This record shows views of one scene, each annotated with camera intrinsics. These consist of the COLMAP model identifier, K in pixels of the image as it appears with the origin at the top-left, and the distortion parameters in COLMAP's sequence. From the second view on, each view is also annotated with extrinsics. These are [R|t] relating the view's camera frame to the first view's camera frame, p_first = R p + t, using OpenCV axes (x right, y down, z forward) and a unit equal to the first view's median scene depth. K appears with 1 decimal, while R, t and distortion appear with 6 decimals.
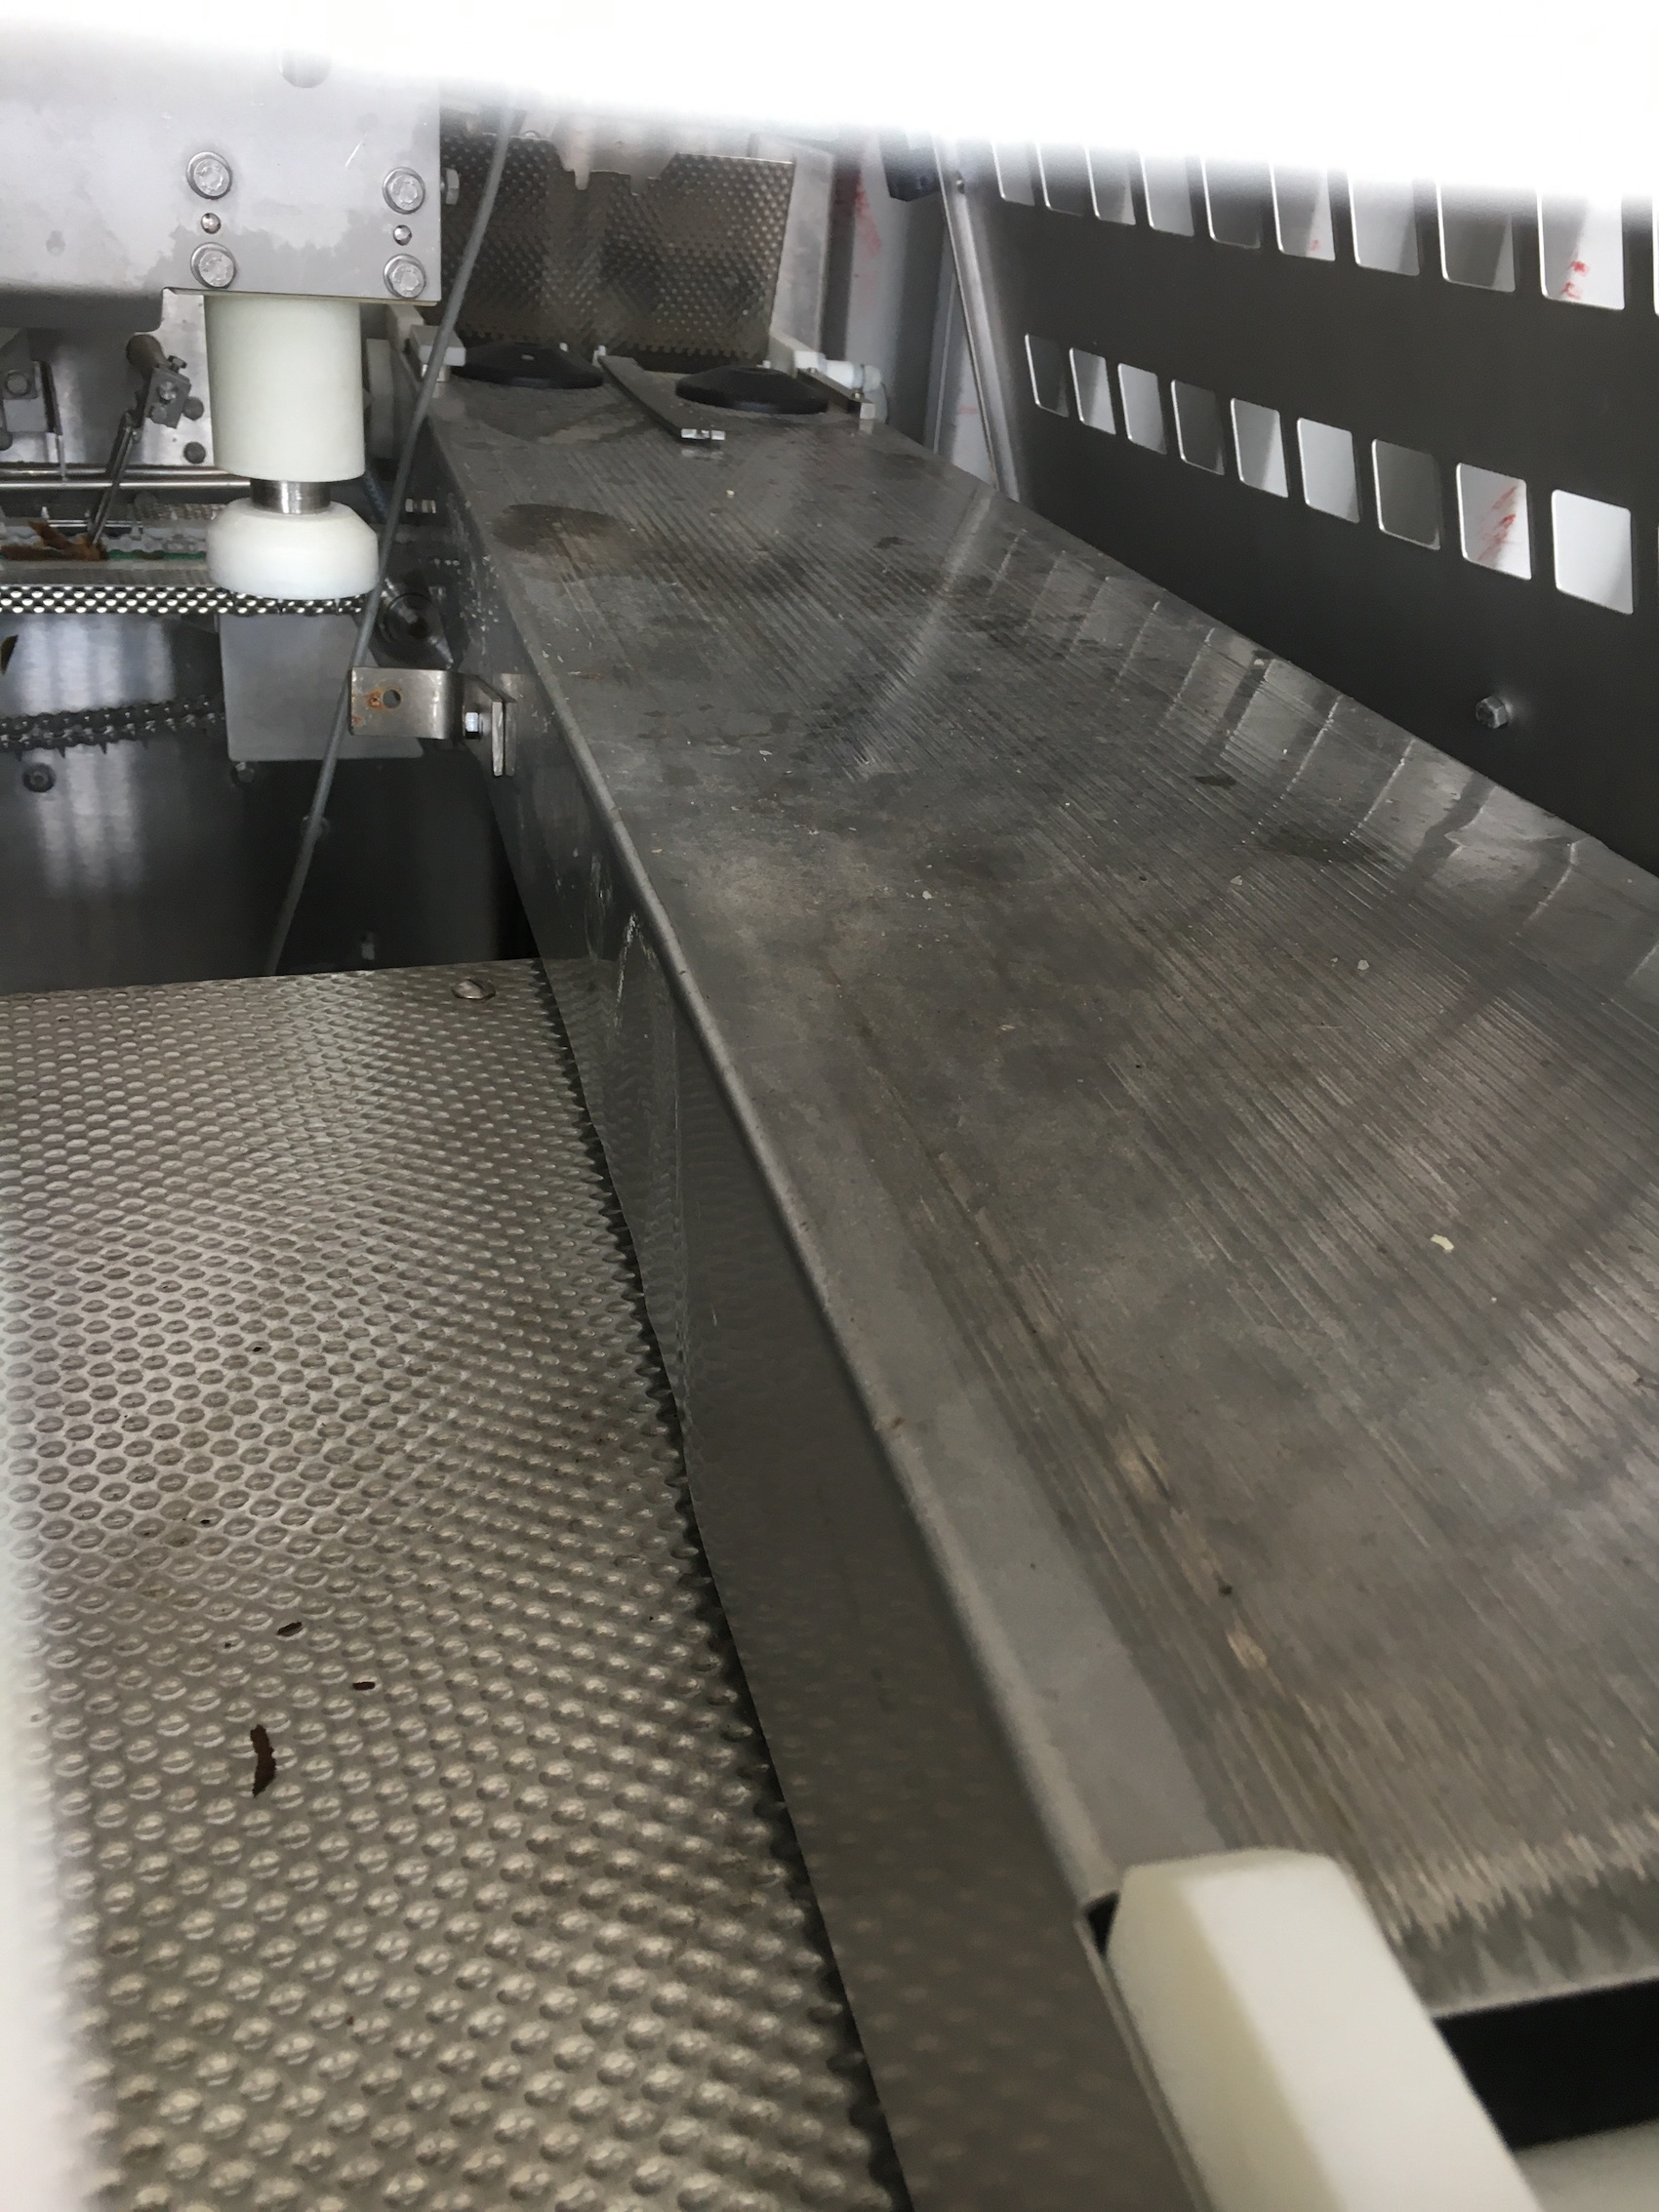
lens RADIAL K [[1880.6, 0, 806.9], [0, 1880.6, 1098.3], [0, 0, 1]] dist [0.078223, -0.105708]
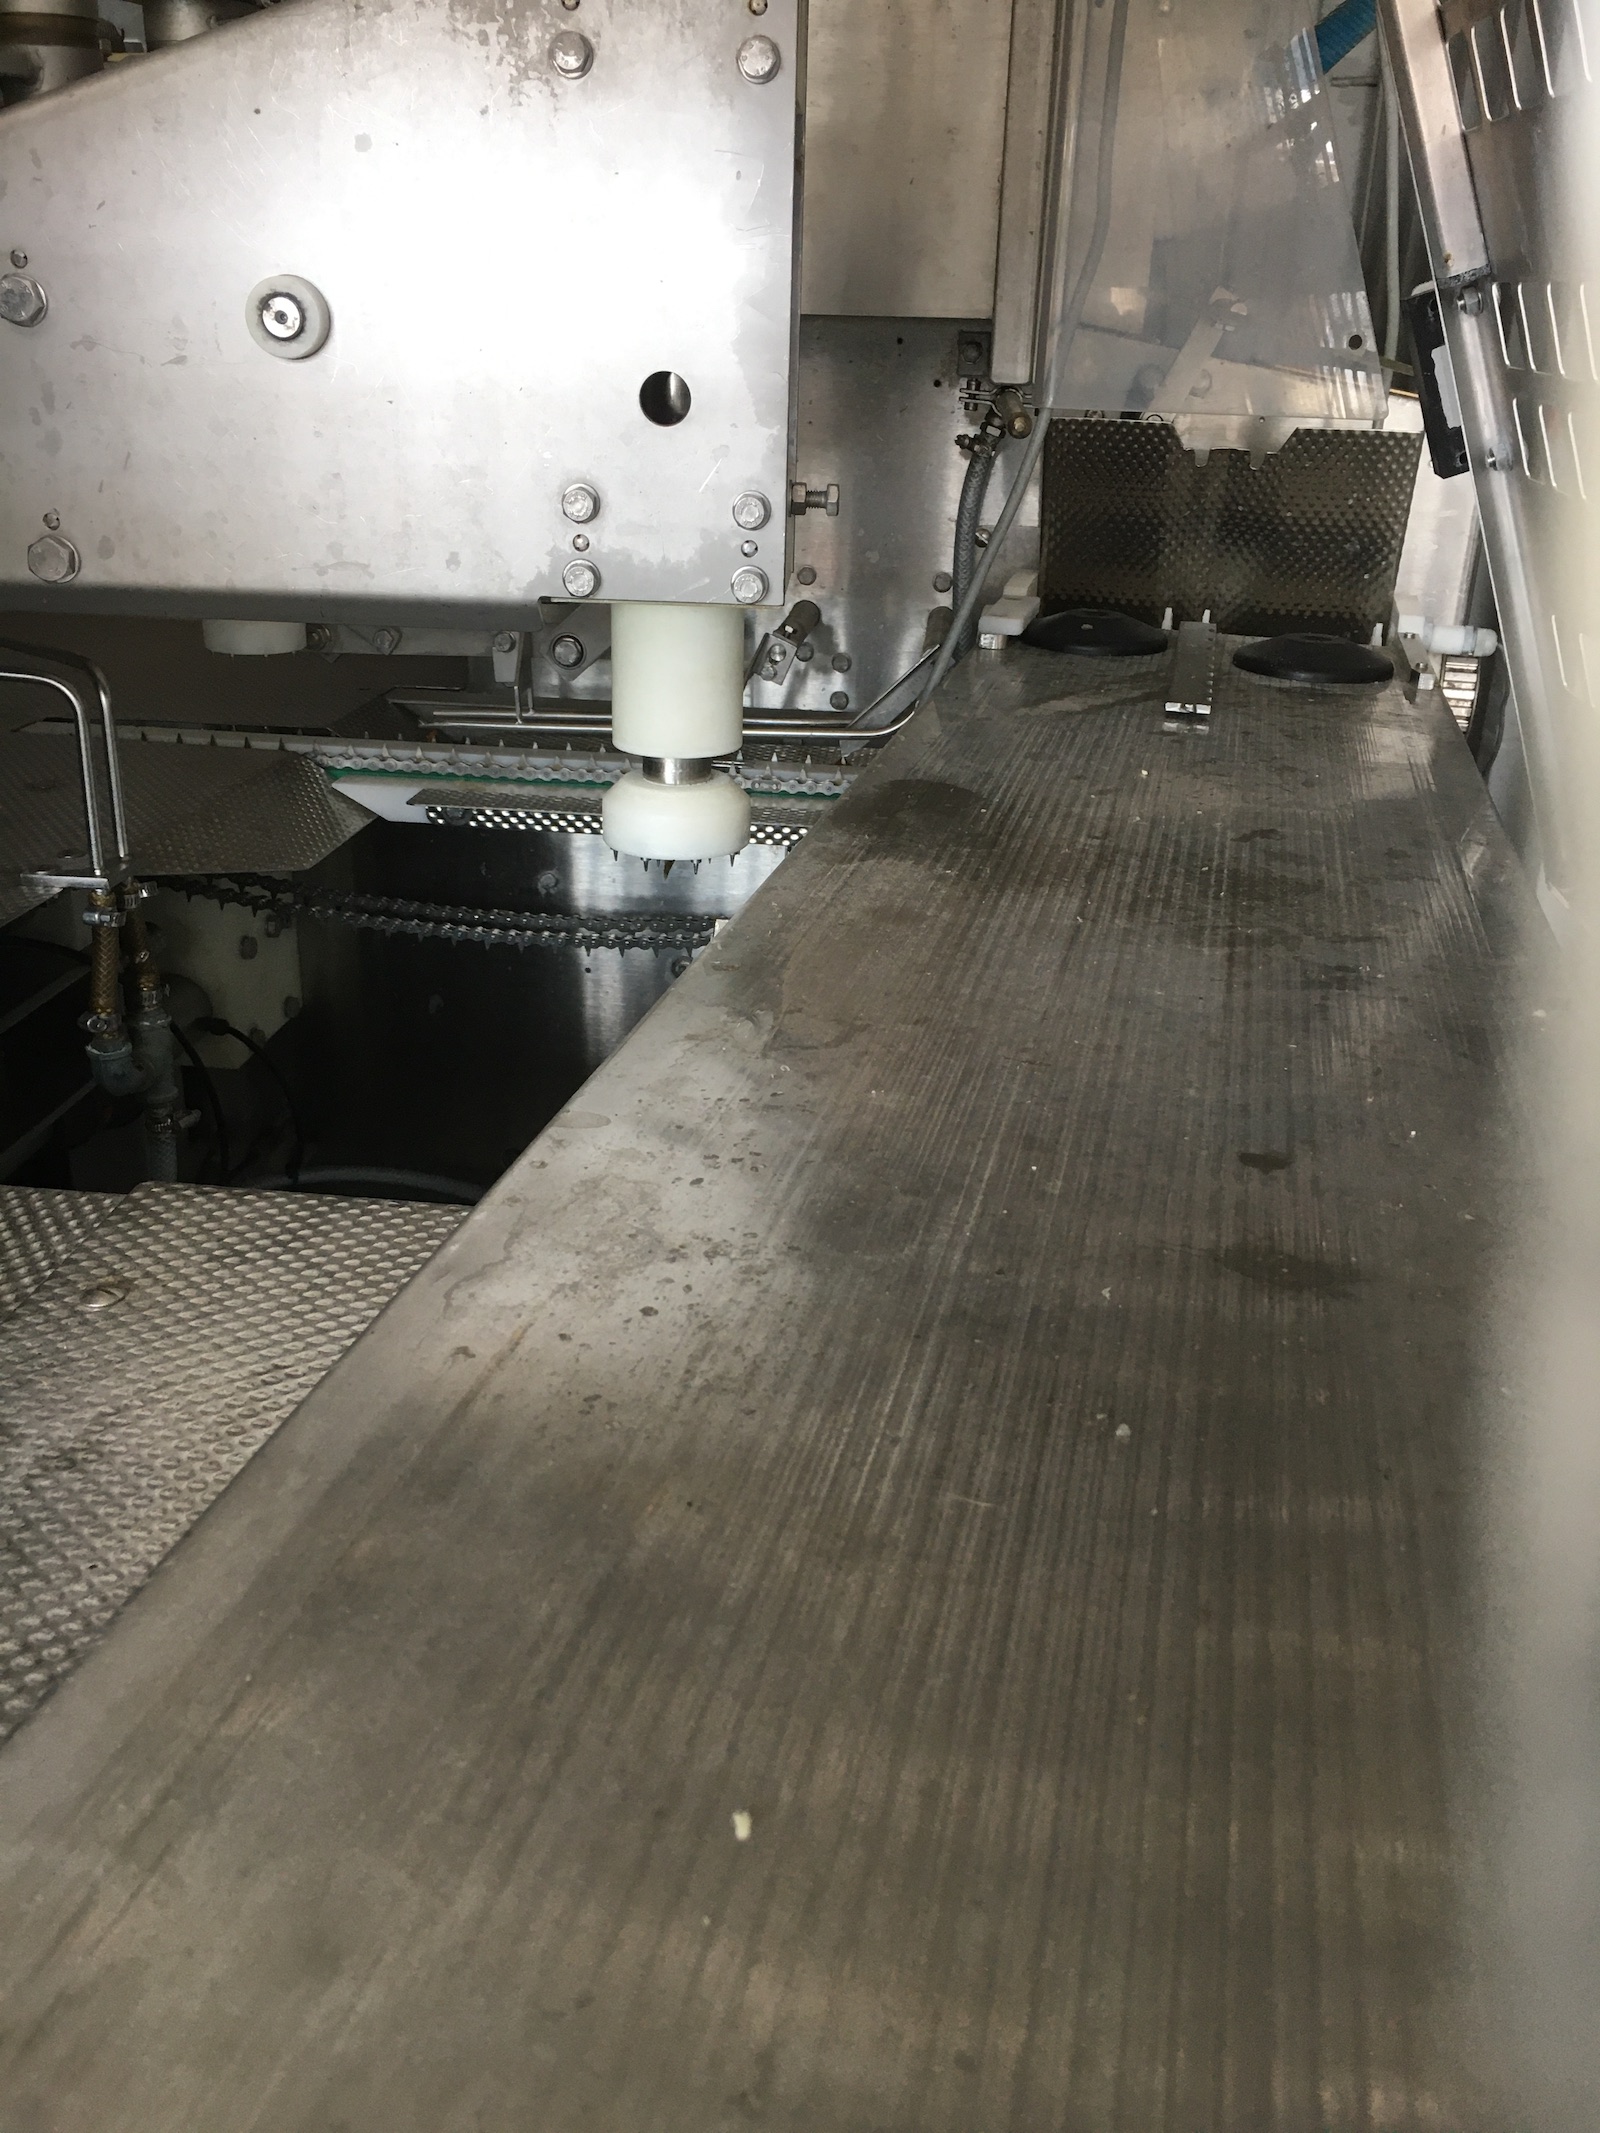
lens RADIAL K [[1813.3, 0, 778.2], [0, 1813.3, 1059.1], [0, 0, 1]] dist [0.078223, -0.105708]
pose [[0.883923, 0.119929, -0.451992, 0.282856], [-0.171218, 0.982438, -0.074162, -0.081962], [0.435160, 0.142943, 0.888934, 0.107582]]
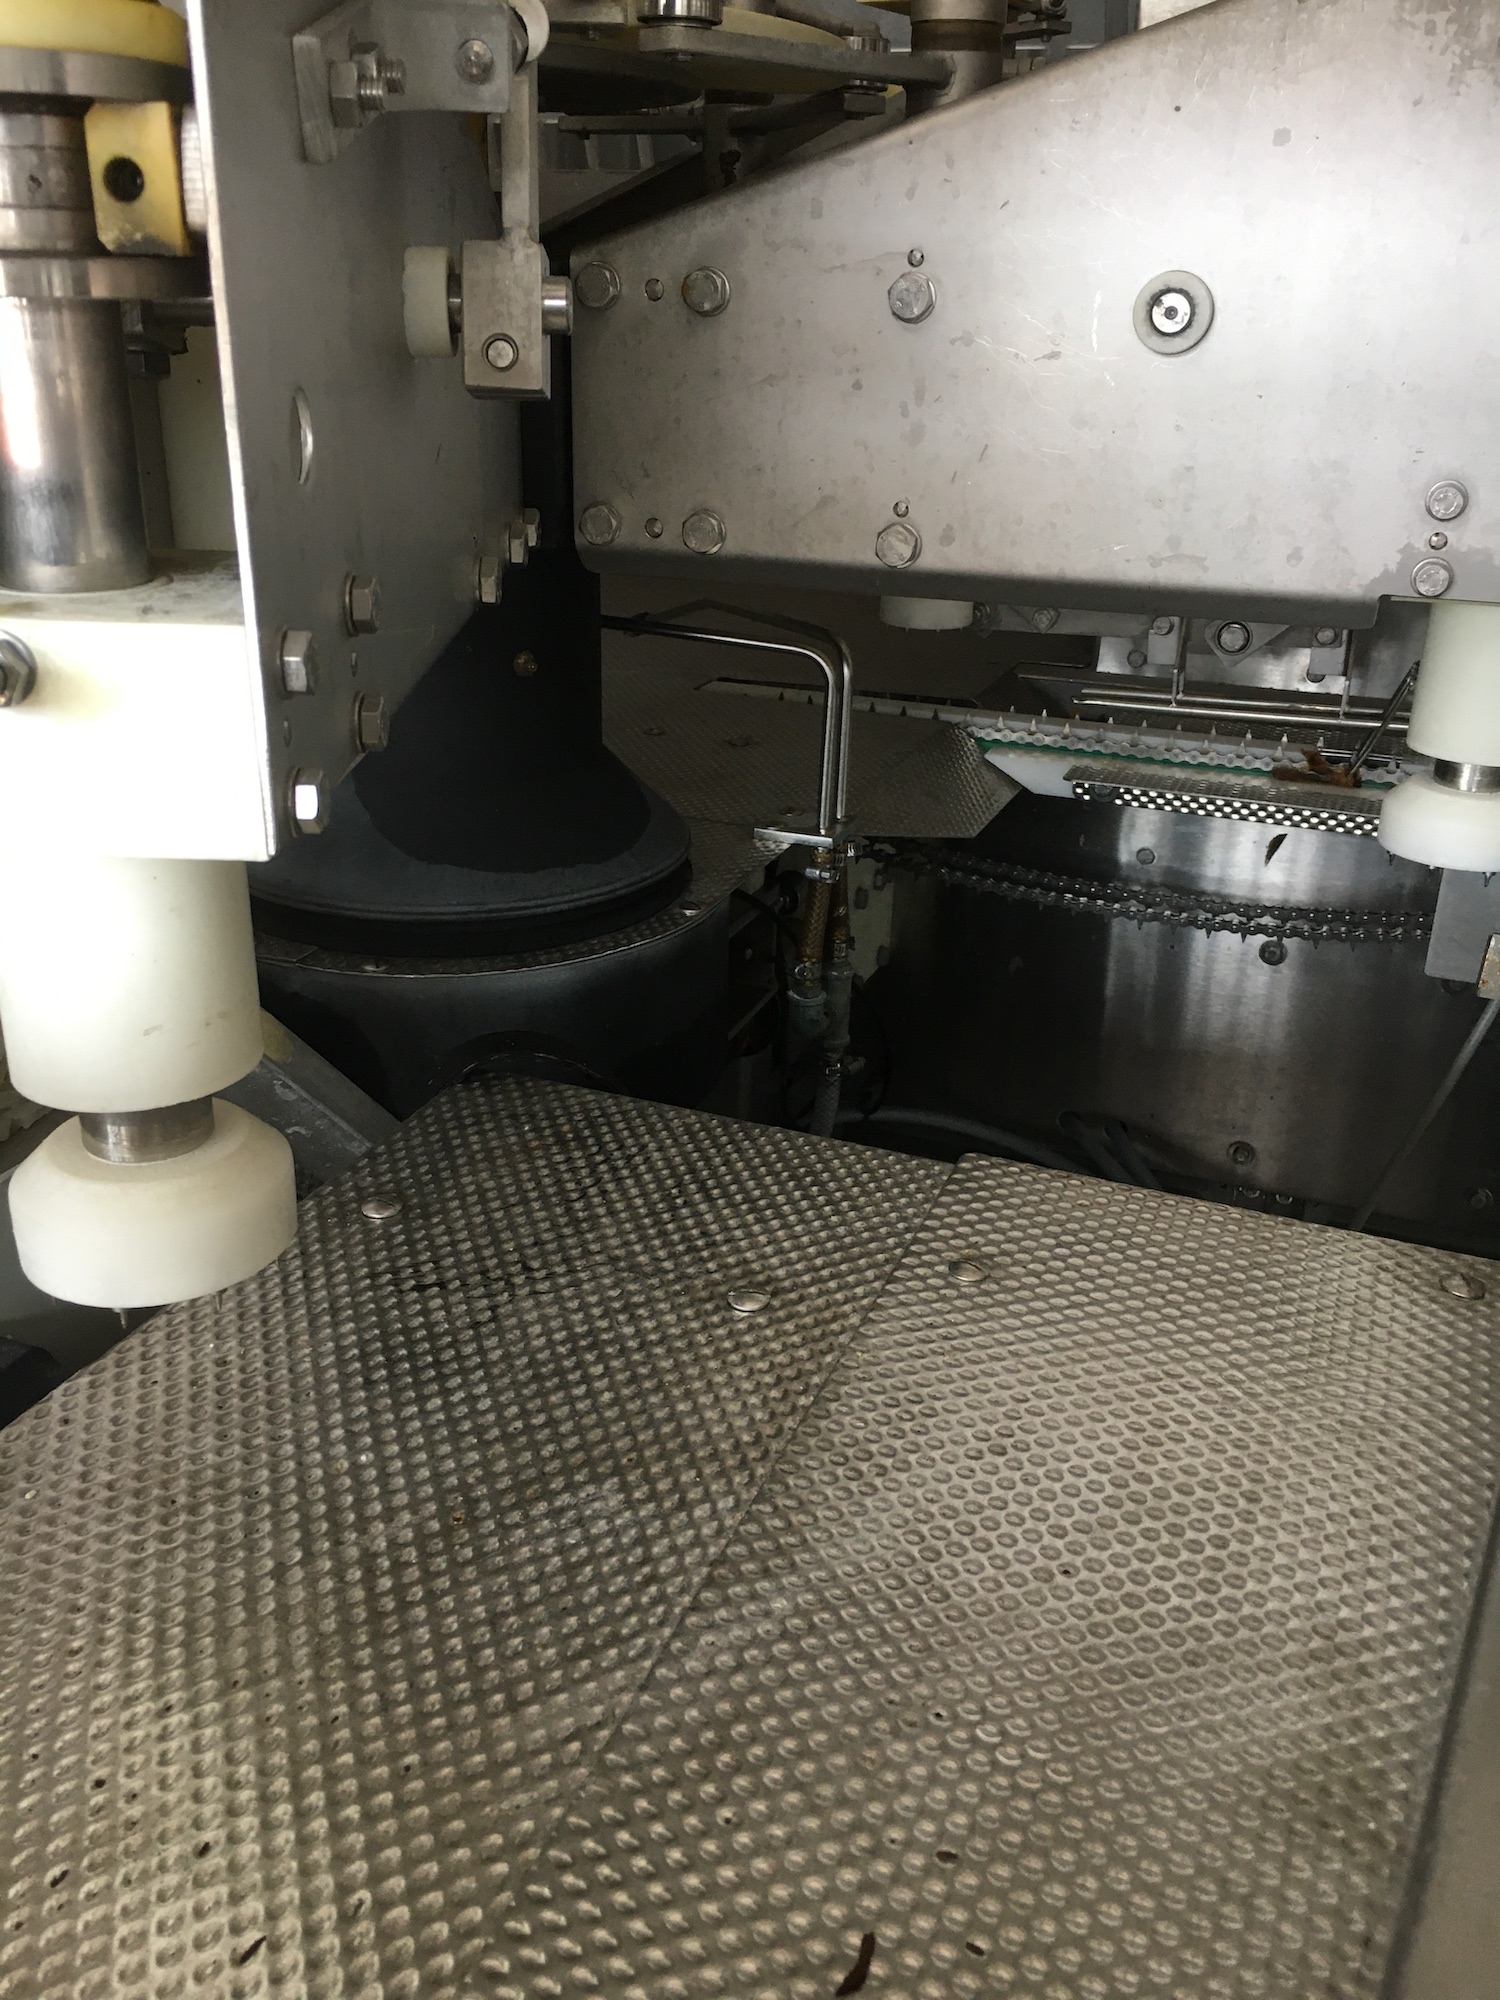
lens RADIAL K [[1700.2, 0, 729.6], [0, 1700.2, 993.0], [0, 0, 1]] dist [0.078223, -0.105708]
pose [[0.725459, 0.201294, -0.658172, 0.085650], [-0.283531, 0.958769, -0.019290, -0.063767], [0.627152, 0.200606, 0.752621, 0.040444]]
